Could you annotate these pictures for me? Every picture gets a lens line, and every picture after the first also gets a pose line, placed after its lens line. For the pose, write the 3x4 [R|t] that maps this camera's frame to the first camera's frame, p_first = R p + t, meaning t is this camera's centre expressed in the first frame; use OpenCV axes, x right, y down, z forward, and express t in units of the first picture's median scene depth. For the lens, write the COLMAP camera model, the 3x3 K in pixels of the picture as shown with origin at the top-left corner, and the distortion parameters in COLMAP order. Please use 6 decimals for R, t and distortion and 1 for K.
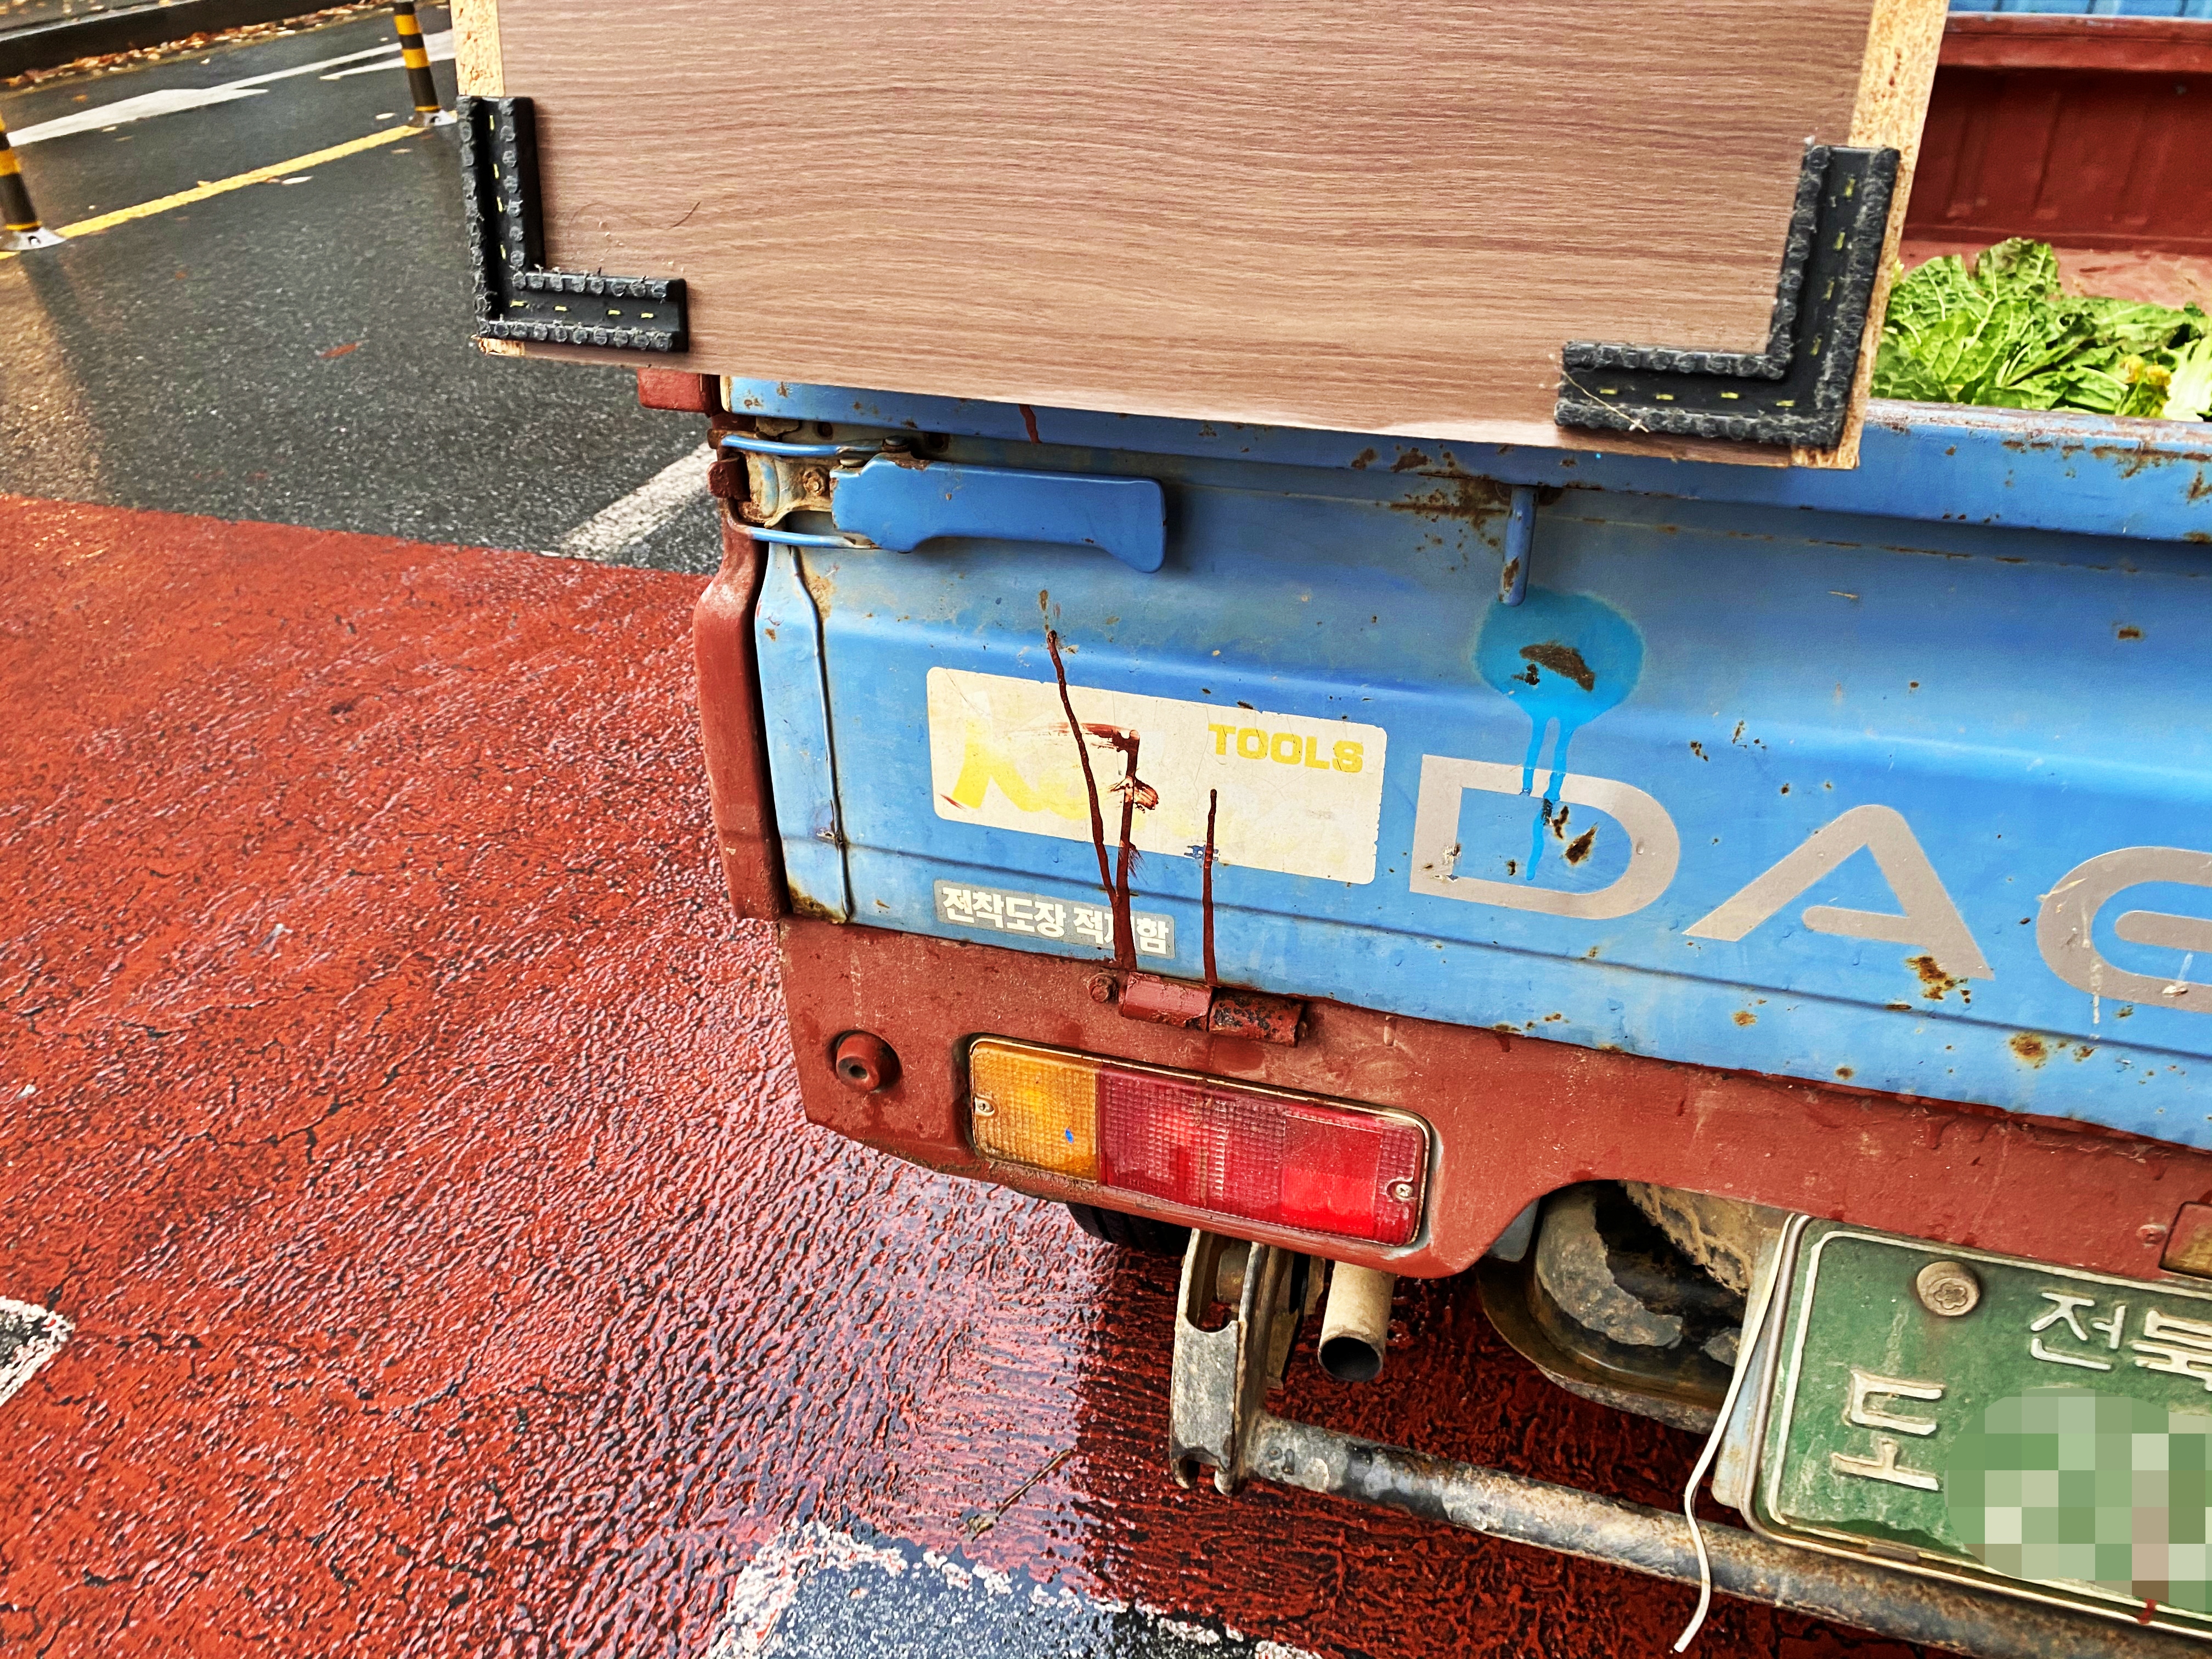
lens RADIAL K [[1659.5, 0, 1106.0], [0, 1659.5, 829.5], [0, 0, 1]] dist [0.004881, -0.005627]
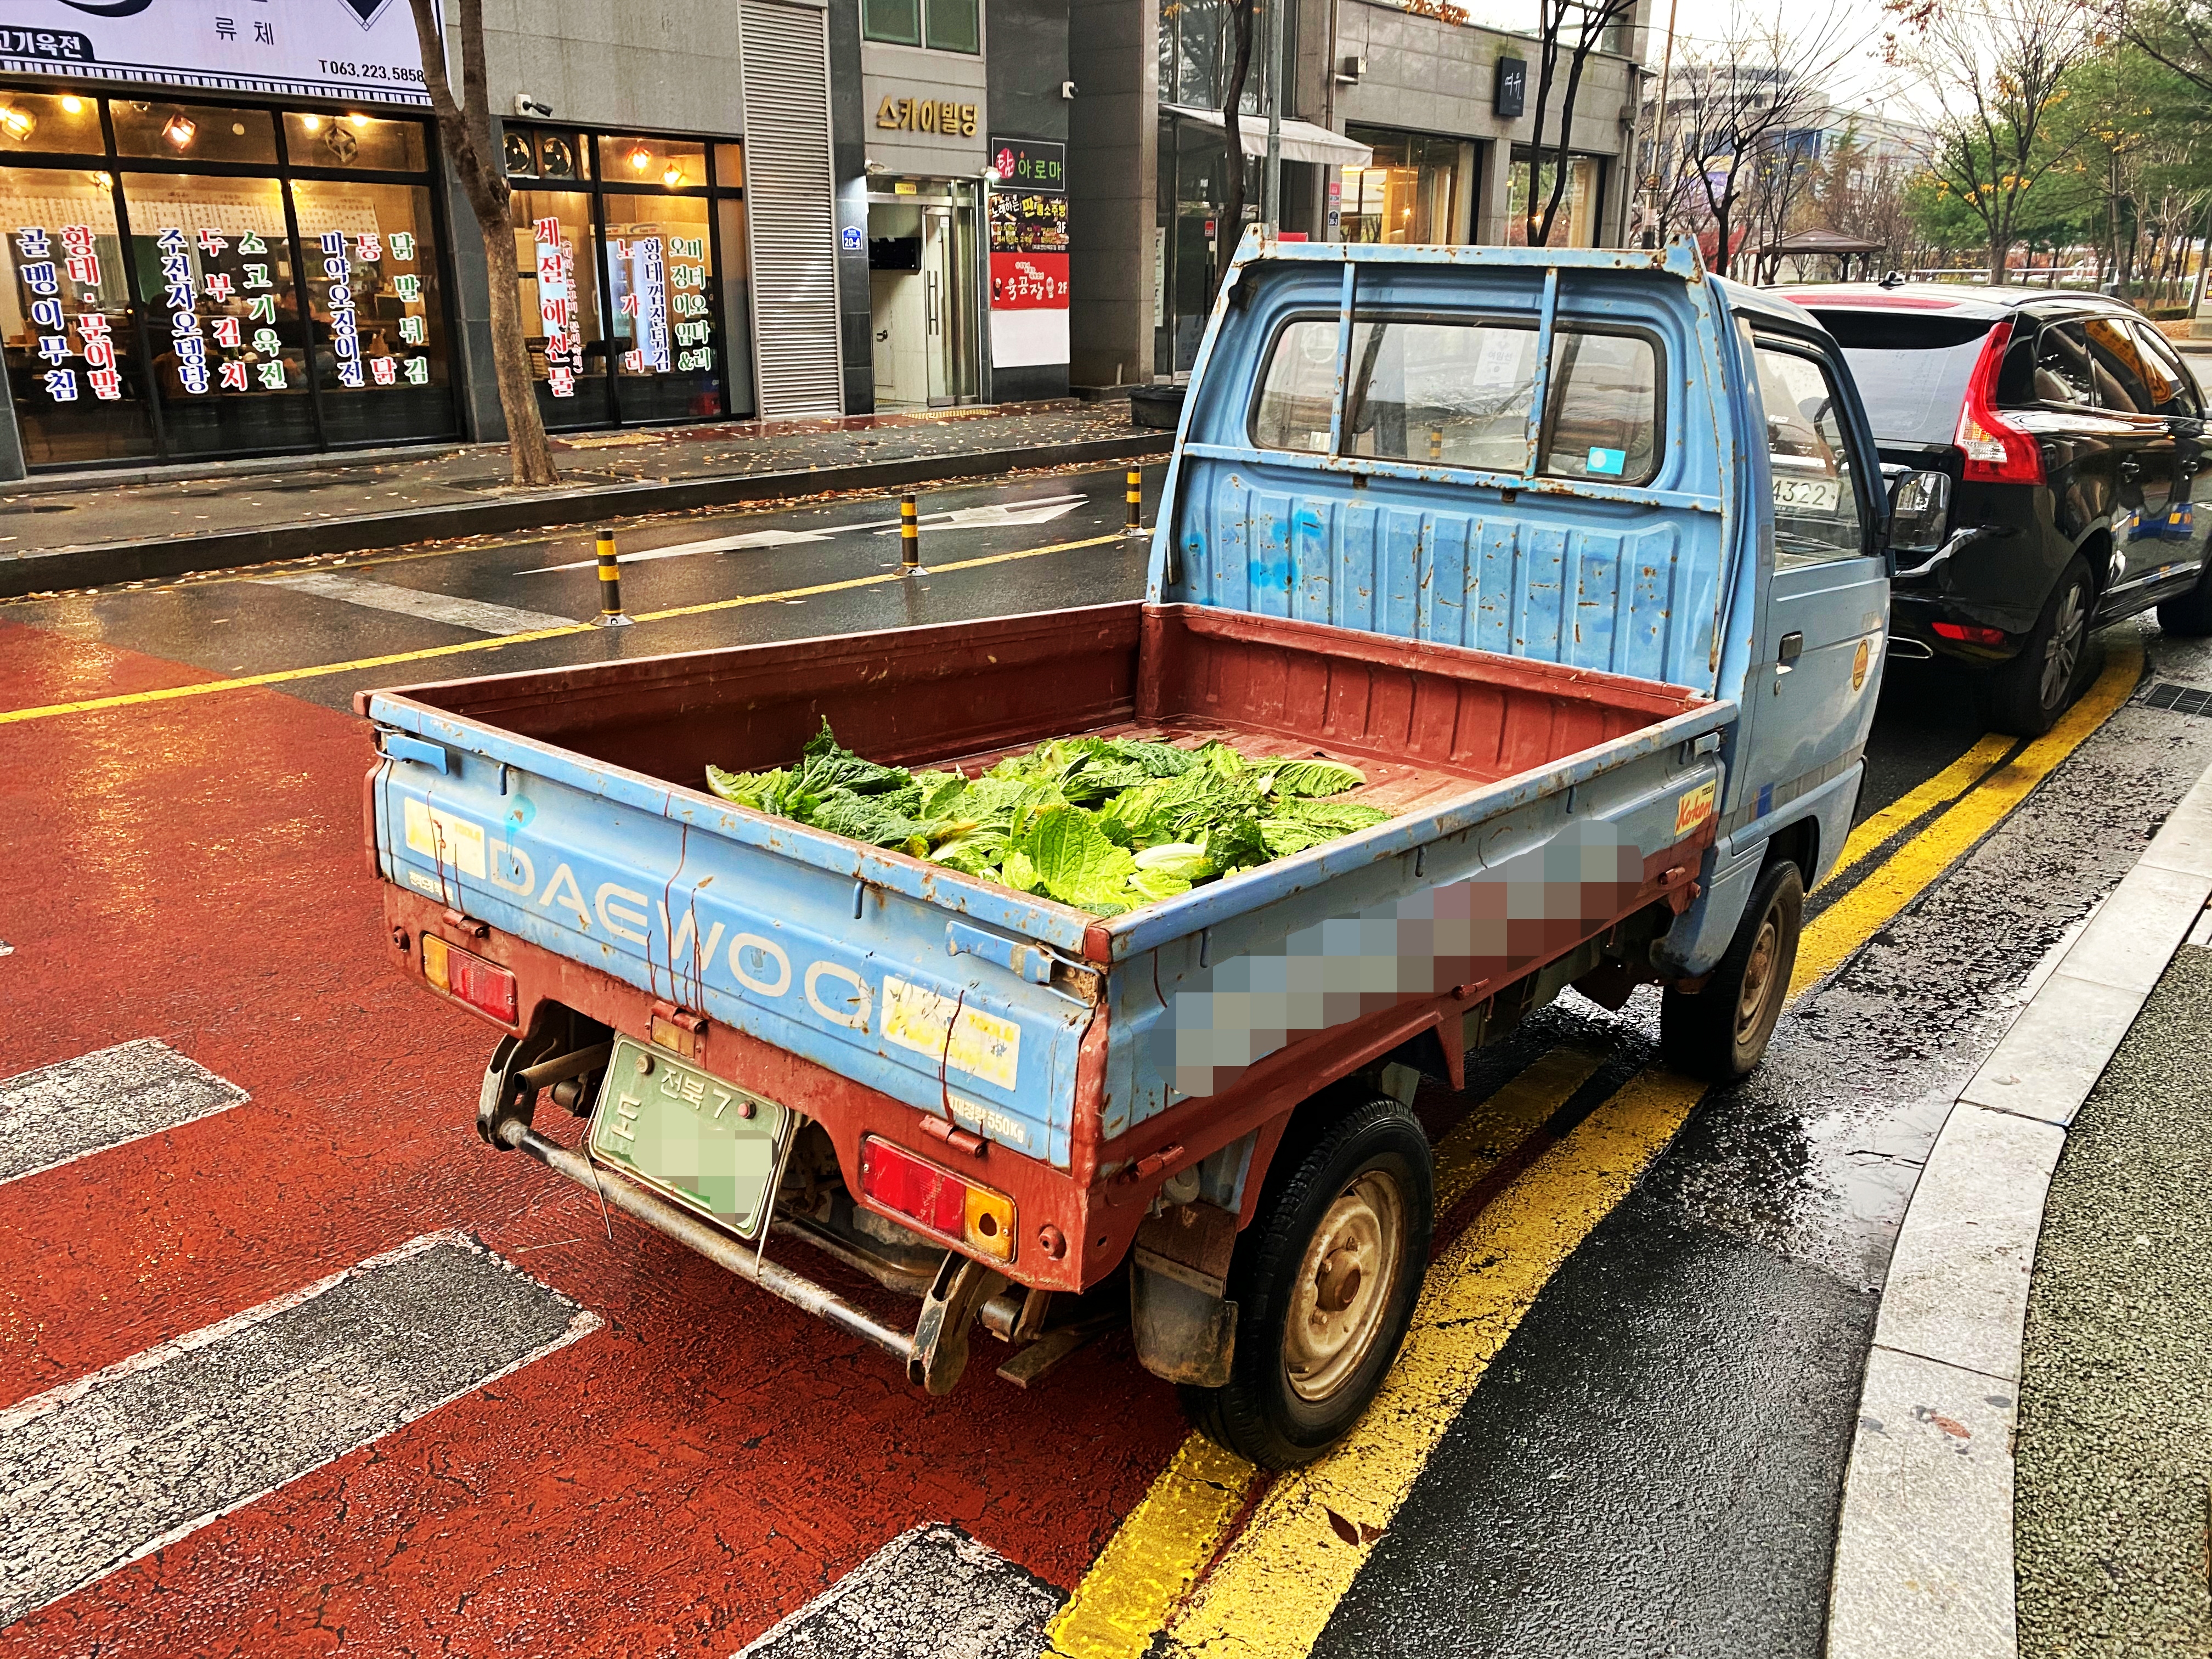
lens RADIAL K [[1659.5, 0, 1106.0], [0, 1659.5, 829.5], [0, 0, 1]] dist [0.004881, -0.005627]
pose [[0.928999, 0.157541, -0.334875, 1.826556], [-0.236990, 0.948244, -0.211352, 0.262458], [0.284246, 0.275708, 0.918253, -1.304511]]
